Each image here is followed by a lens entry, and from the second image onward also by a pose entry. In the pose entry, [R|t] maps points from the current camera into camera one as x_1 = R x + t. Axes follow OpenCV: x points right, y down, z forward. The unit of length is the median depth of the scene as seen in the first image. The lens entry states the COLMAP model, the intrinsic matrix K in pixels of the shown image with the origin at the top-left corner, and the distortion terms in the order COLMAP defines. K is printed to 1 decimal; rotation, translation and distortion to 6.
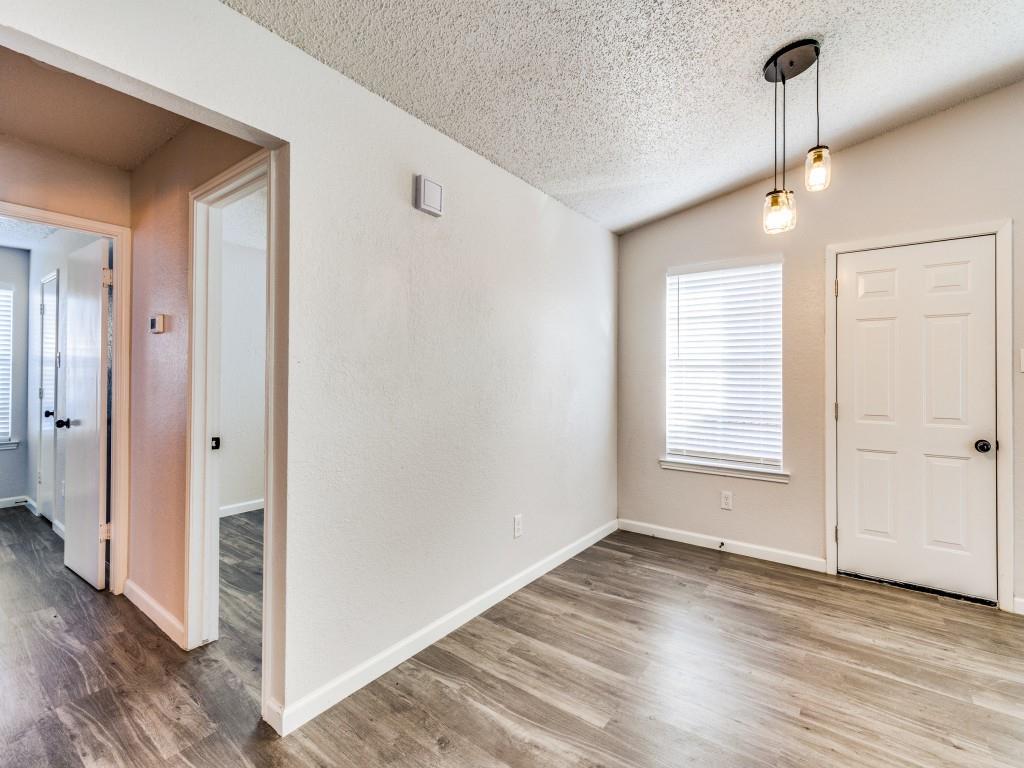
lens RADIAL K [[465.2, 0, 519.3], [0, 465.2, 373.5], [0, 0, 1]] dist [0.009851, -0.000195]
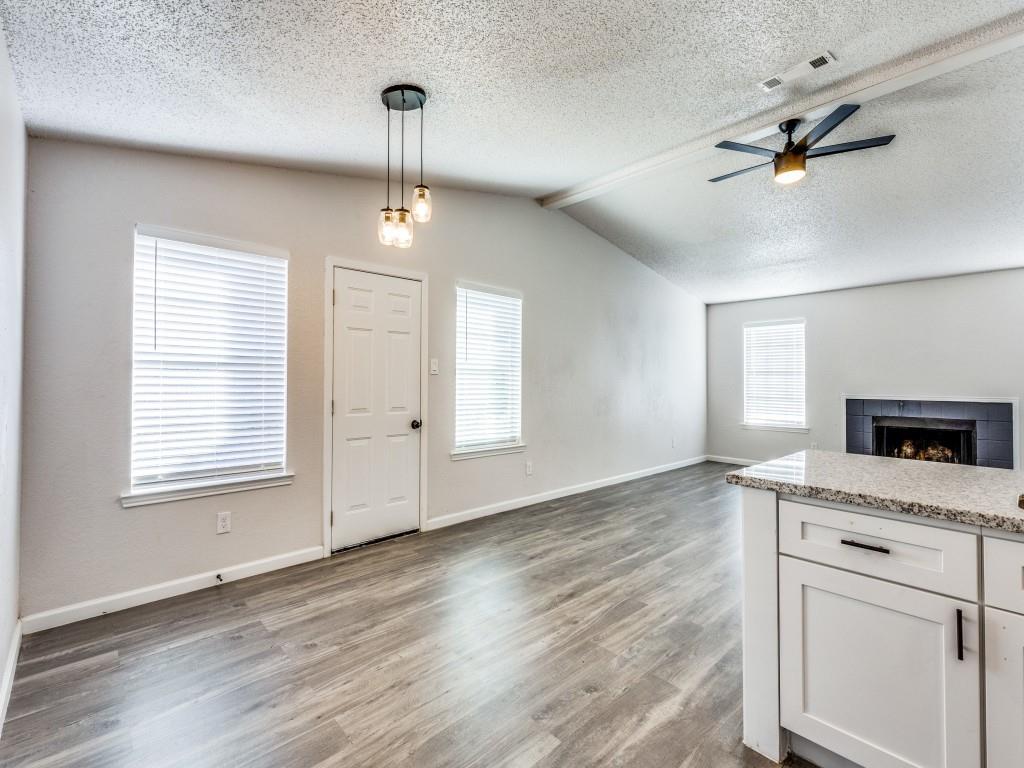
lens RADIAL K [[465.2, 0, 519.3], [0, 465.2, 373.5], [0, 0, 1]] dist [0.009851, -0.000195]
pose [[0.180520, 0.010391, 0.983516, -0.334643], [-0.013464, 0.999877, -0.008093, 0.001711], [-0.983479, -0.011781, 0.180637, 0.367013]]
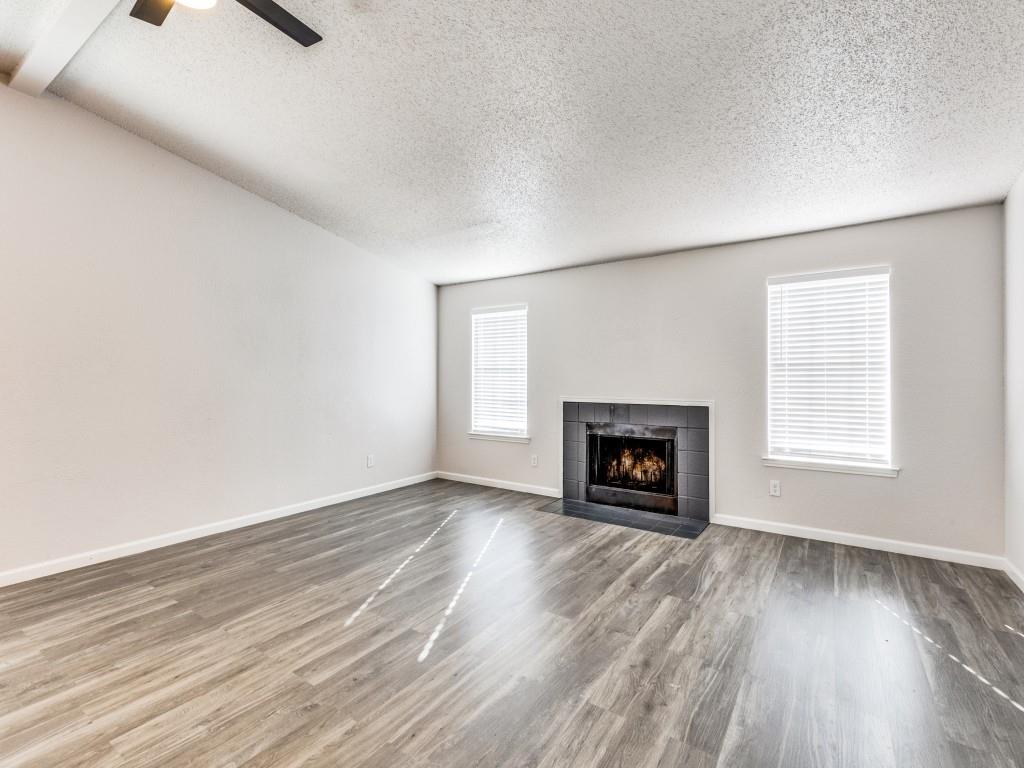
lens RADIAL K [[468.1, 0, 517.4], [0, 468.1, 371.0], [0, 0, 1]] dist [0.010118, 0.000710]
pose [[-0.042688, 0.011750, 0.999019, 0.249872], [-0.013576, 0.999832, -0.012339, -0.010409], [-0.998996, -0.014089, -0.042521, -0.424922]]
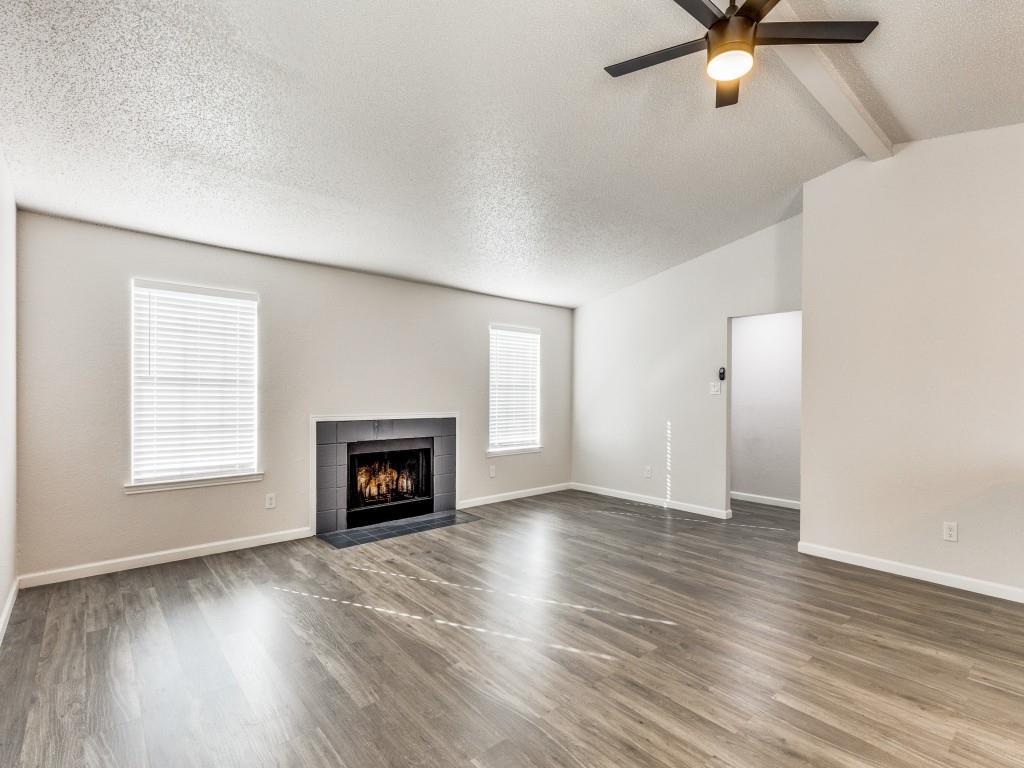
lens RADIAL K [[490.8, 0, 549.9], [0, 490.8, 399.6], [0, 0, 1]] dist [0.003210, 0.000332]
pose [[-0.983182, -0.011498, 0.182267, 0.949093], [-0.012079, 0.999925, -0.002078, 0.003294], [-0.182229, -0.004245, -0.983247, 0.674881]]
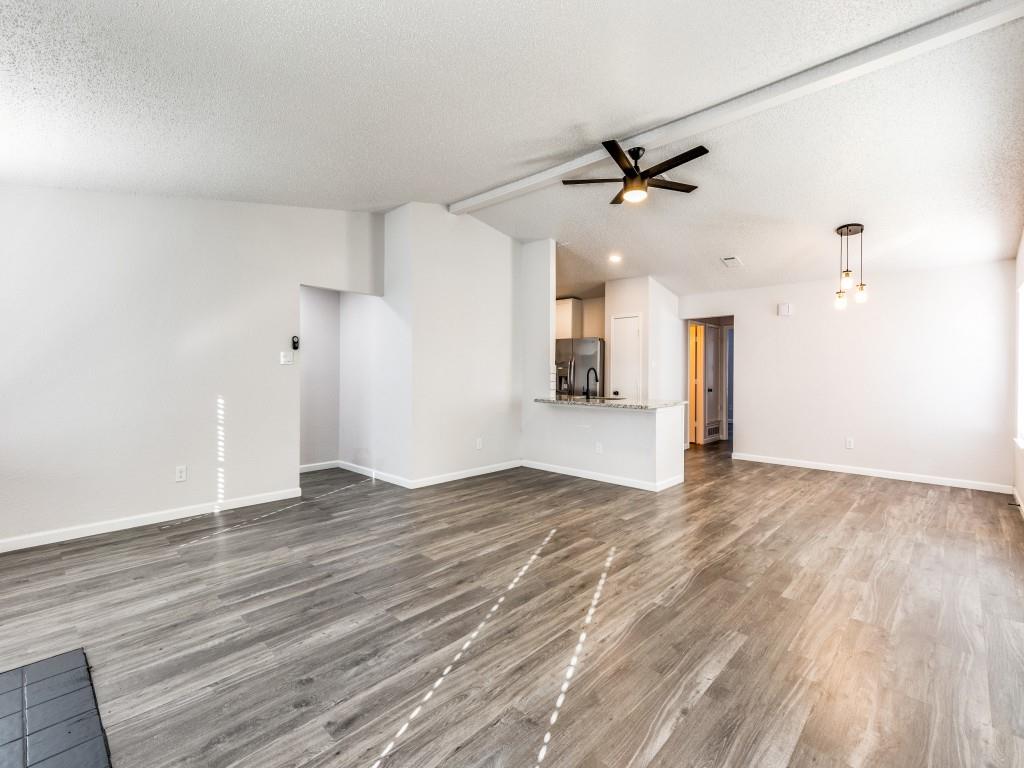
lens RADIAL K [[465.2, 0, 519.3], [0, 465.2, 373.5], [0, 0, 1]] dist [0.009851, -0.000195]
pose [[-0.116694, 0.002829, -0.993164, 2.102182], [0.004229, 0.999988, 0.002351, 0.001165], [0.993159, -0.003926, -0.116705, -0.211659]]
